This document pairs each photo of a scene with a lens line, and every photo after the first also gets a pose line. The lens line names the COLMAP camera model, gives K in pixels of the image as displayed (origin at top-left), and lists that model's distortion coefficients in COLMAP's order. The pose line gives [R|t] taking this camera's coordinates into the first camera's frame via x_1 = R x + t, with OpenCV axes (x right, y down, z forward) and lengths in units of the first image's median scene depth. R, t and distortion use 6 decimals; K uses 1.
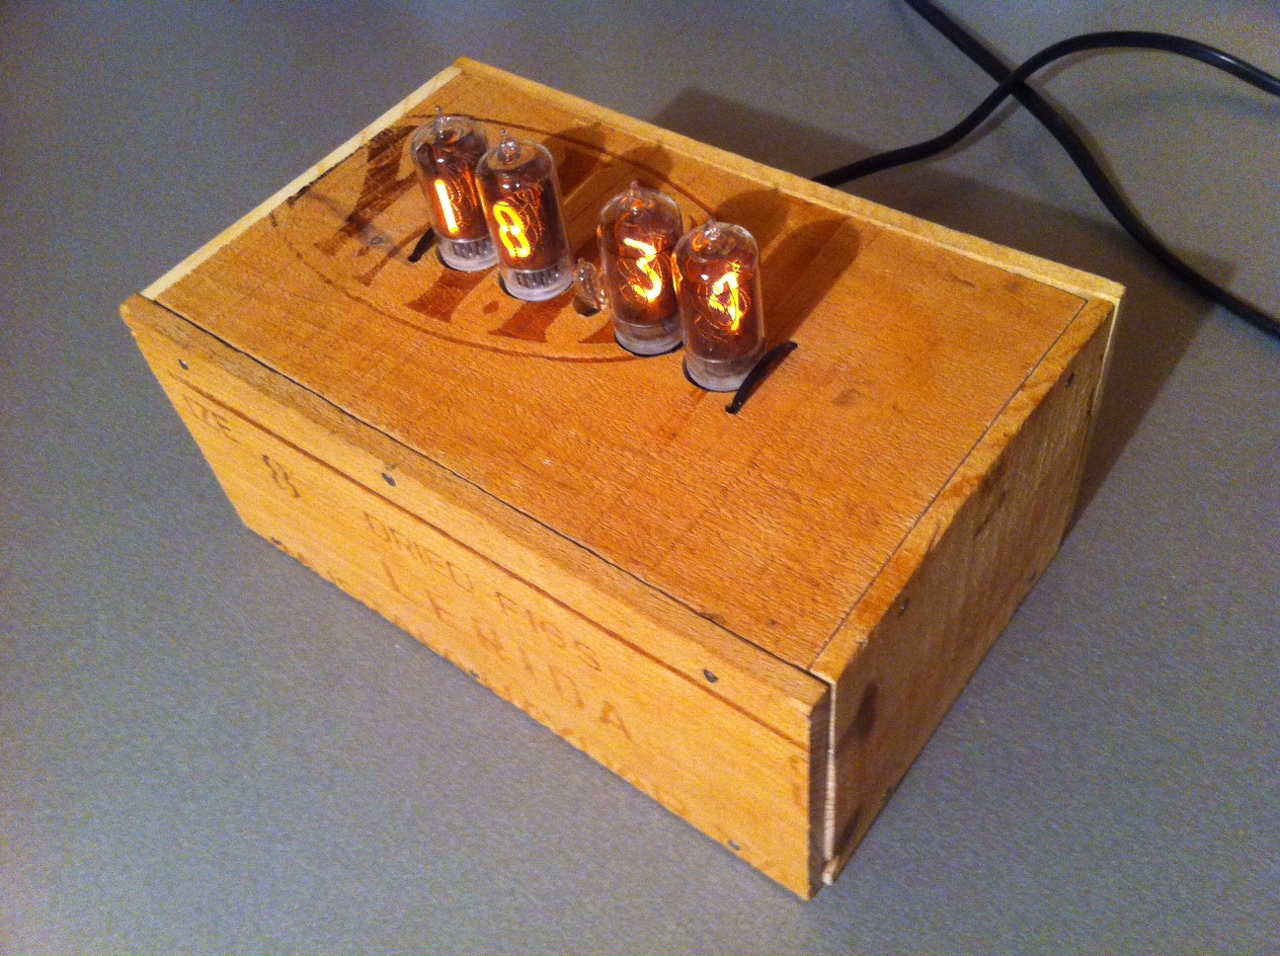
lens RADIAL K [[1277.4, 0, 640.0], [0, 1277.4, 478.0], [0, 0, 1]] dist [0.088103, -0.383993]
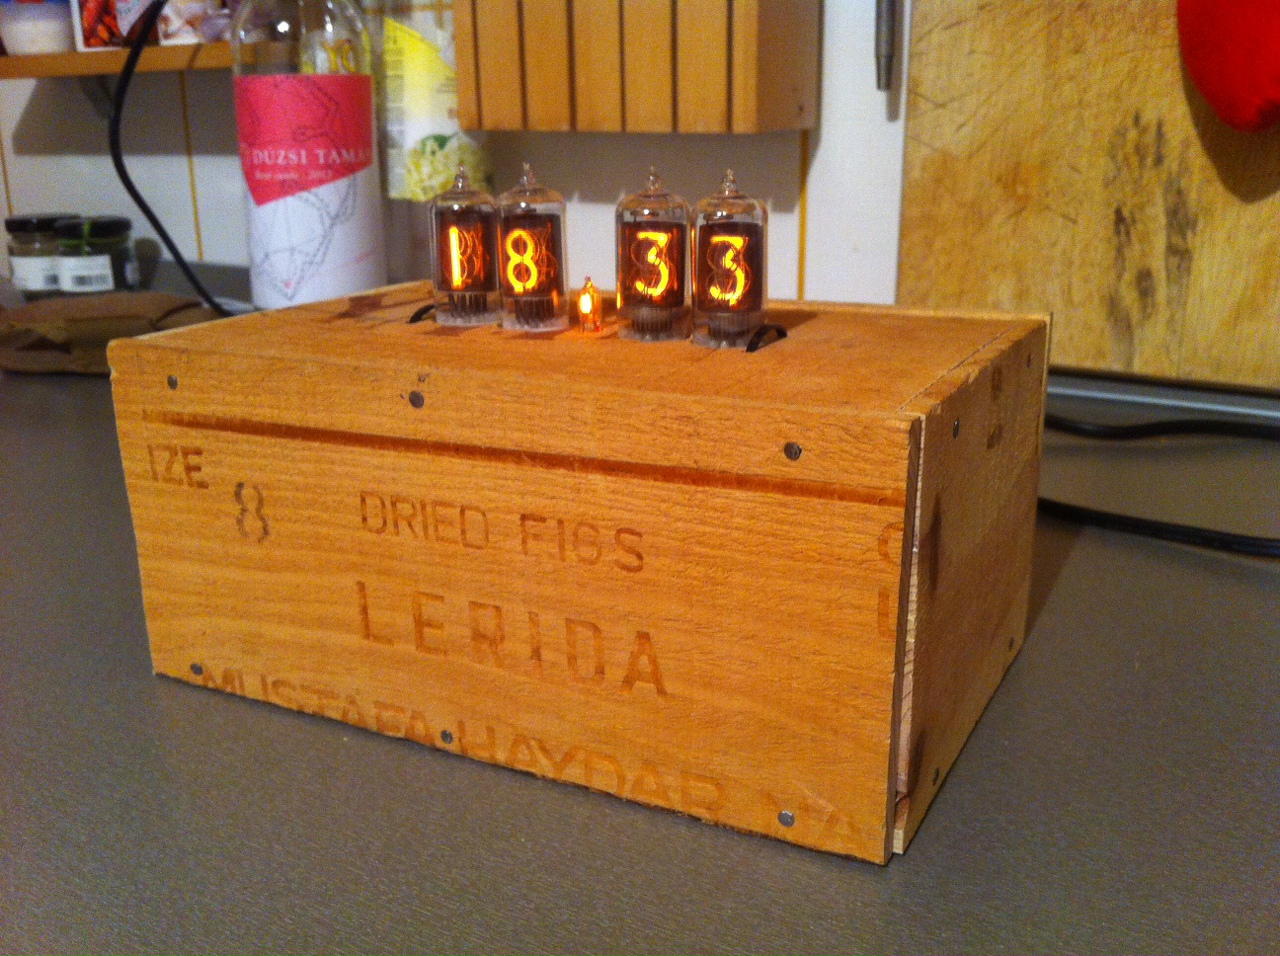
lens RADIAL K [[1277.4, 0, 640.0], [0, 1277.4, 478.0], [0, 0, 1]] dist [0.088103, -0.383993]
pose [[0.980492, 0.044435, 0.191470, -0.189041], [0.071058, 0.828100, -0.556059, 0.540138], [-0.183265, 0.558817, 0.808788, 0.183045]]
